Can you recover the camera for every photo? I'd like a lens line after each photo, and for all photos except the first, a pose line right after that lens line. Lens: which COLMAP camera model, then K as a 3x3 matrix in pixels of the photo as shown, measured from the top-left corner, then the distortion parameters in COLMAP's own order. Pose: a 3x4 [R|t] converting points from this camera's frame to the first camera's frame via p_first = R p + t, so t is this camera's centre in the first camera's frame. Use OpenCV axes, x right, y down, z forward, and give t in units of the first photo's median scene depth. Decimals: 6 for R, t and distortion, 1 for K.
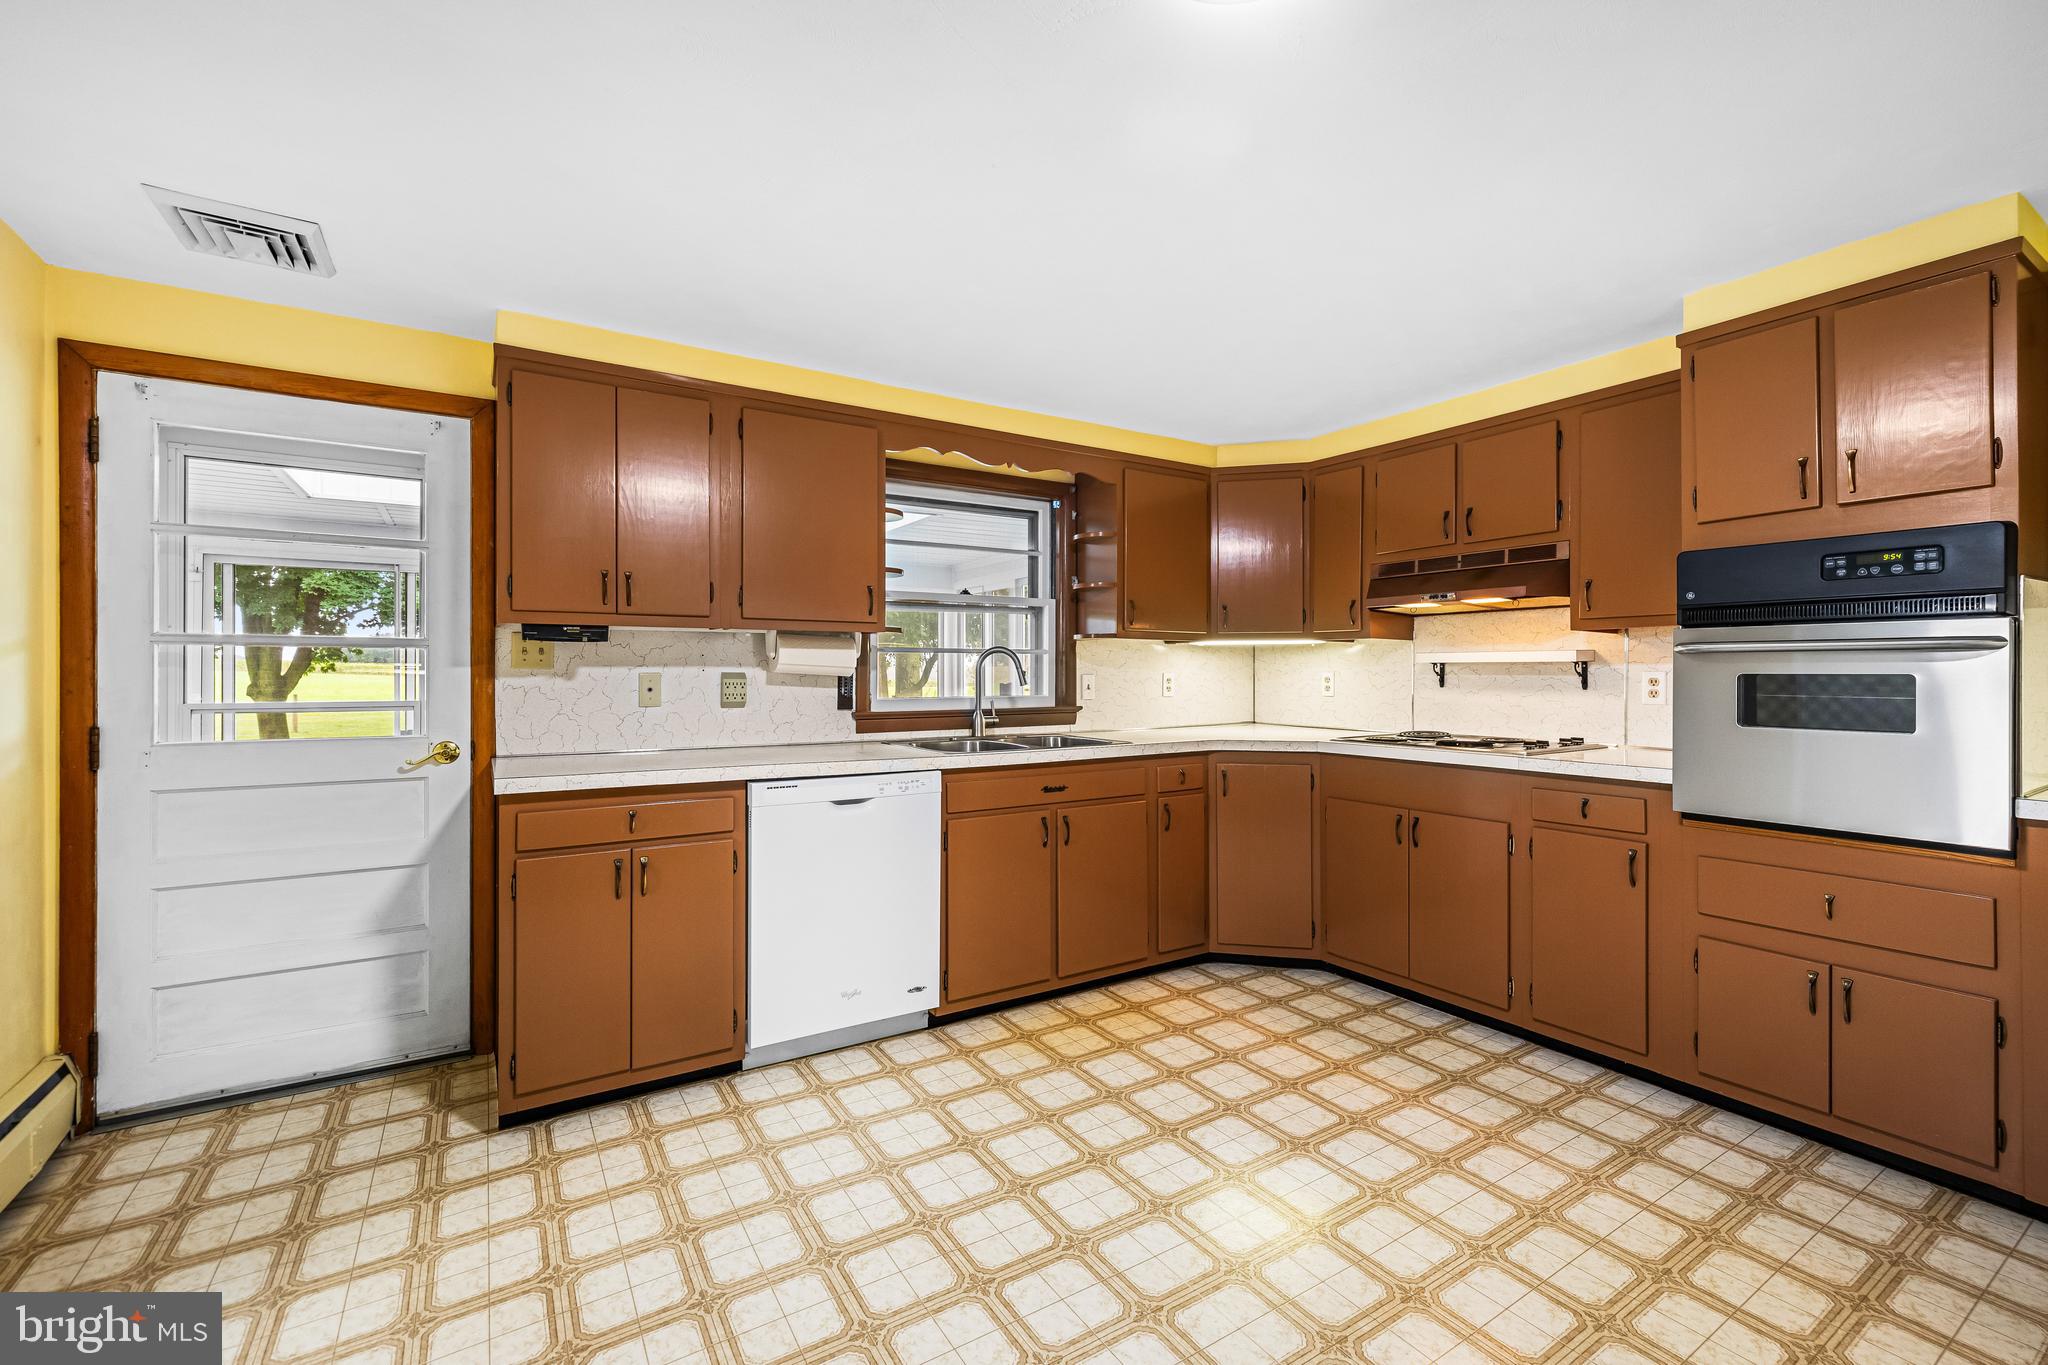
lens RADIAL K [[864.4, 0, 1012.9], [0, 864.4, 680.0], [0, 0, 1]] dist [0.000096, 0.001845]
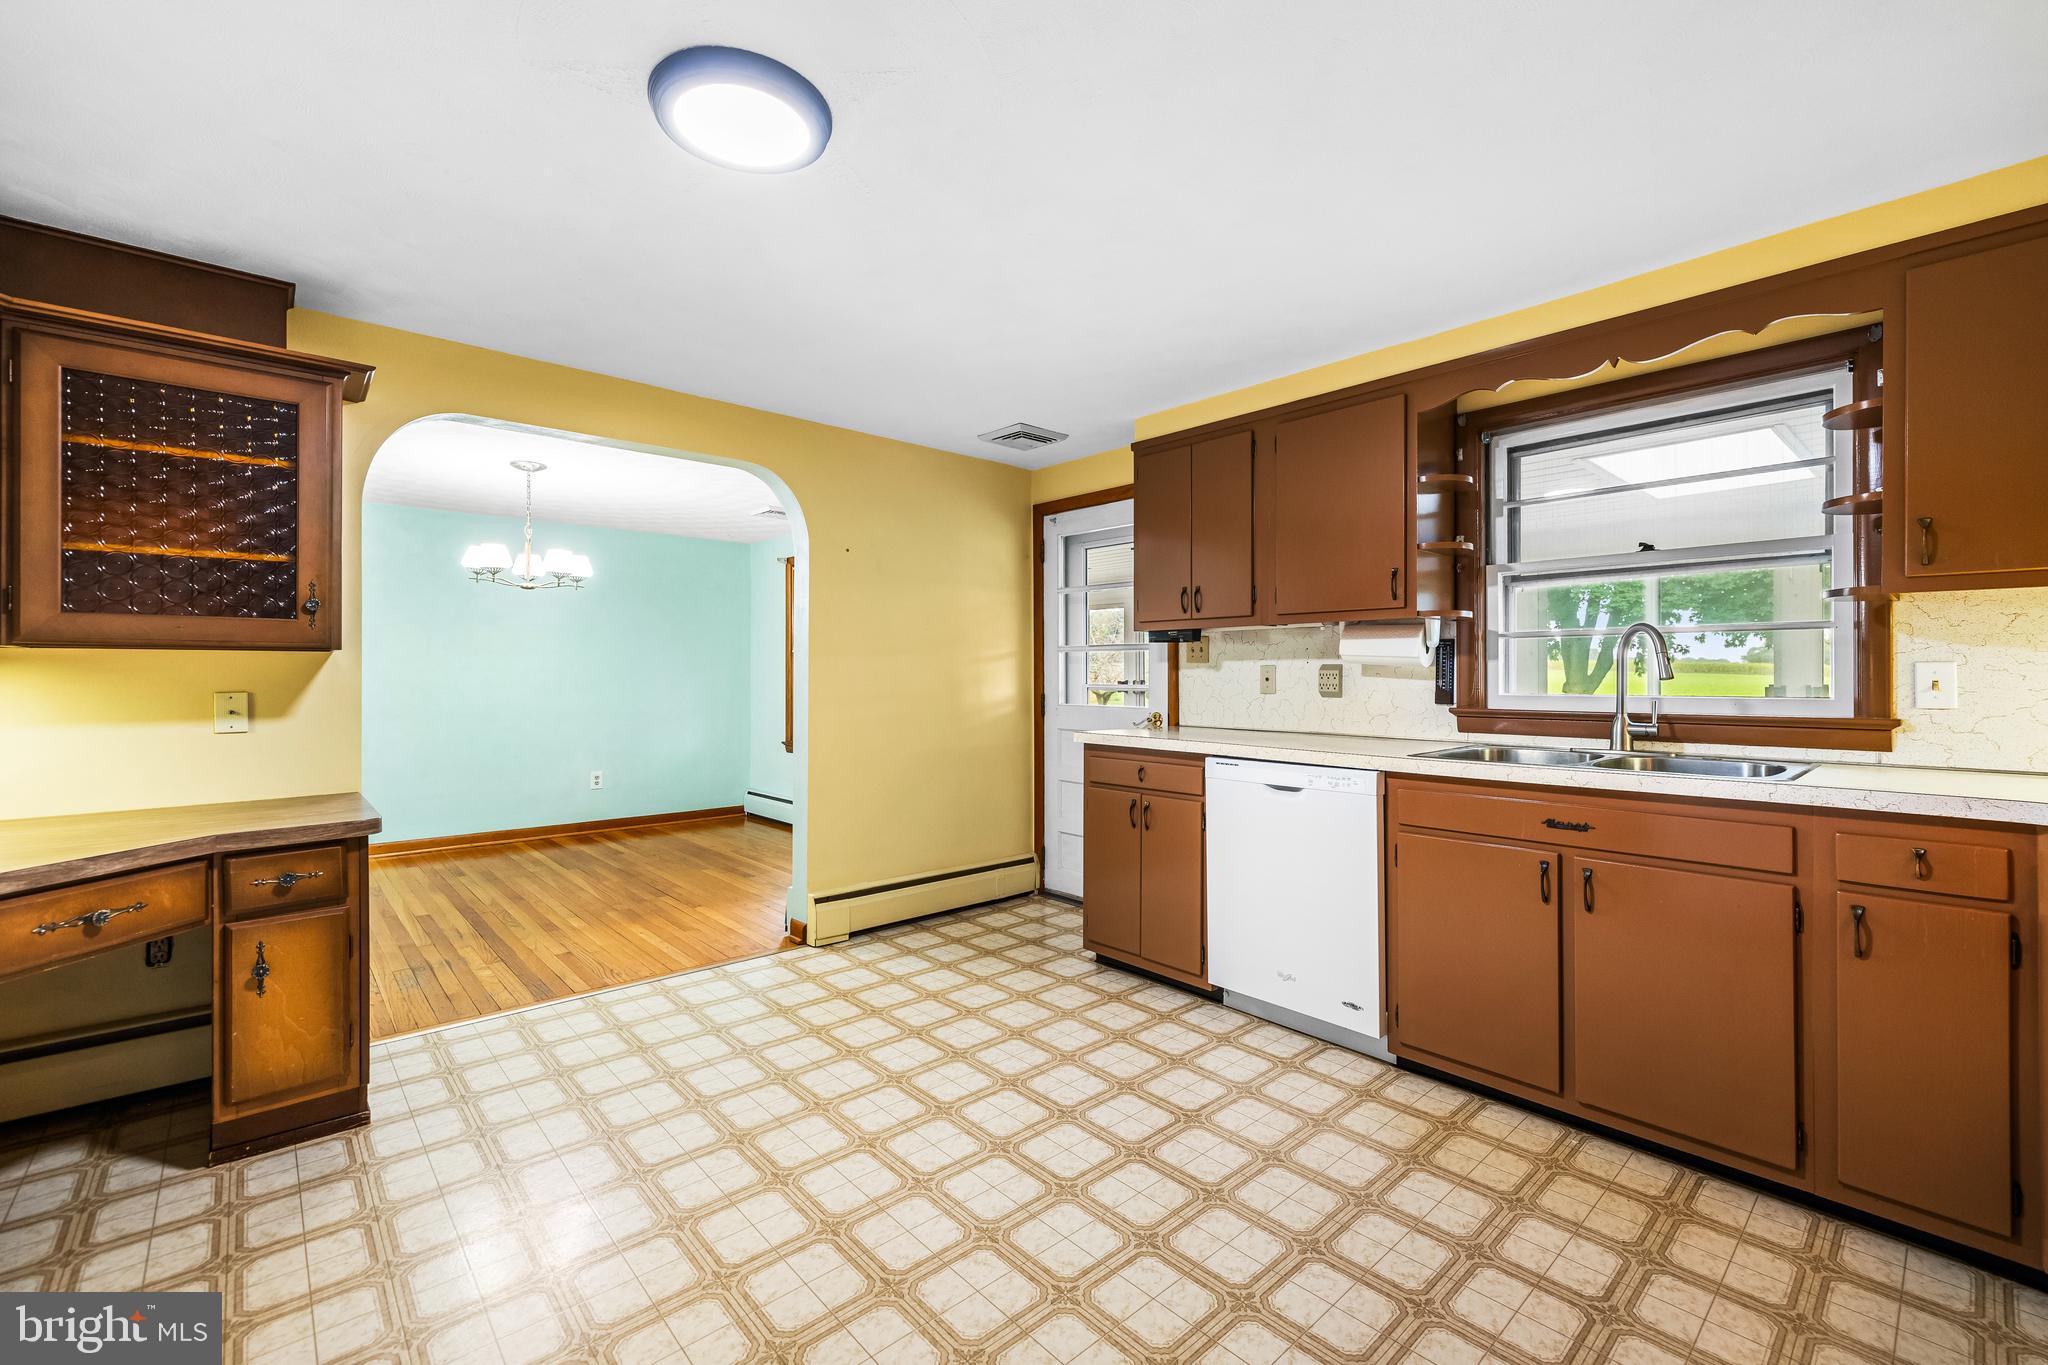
lens RADIAL K [[864.4, 0, 1007.2], [0, 864.4, 669.2], [0, 0, 1]] dist [0.000096, 0.001845]
pose [[0.158367, -0.005377, -0.987366, 0.728890], [-0.007805, 0.999947, -0.006697, 0.008756], [0.987349, 0.008767, 0.158317, 0.481547]]
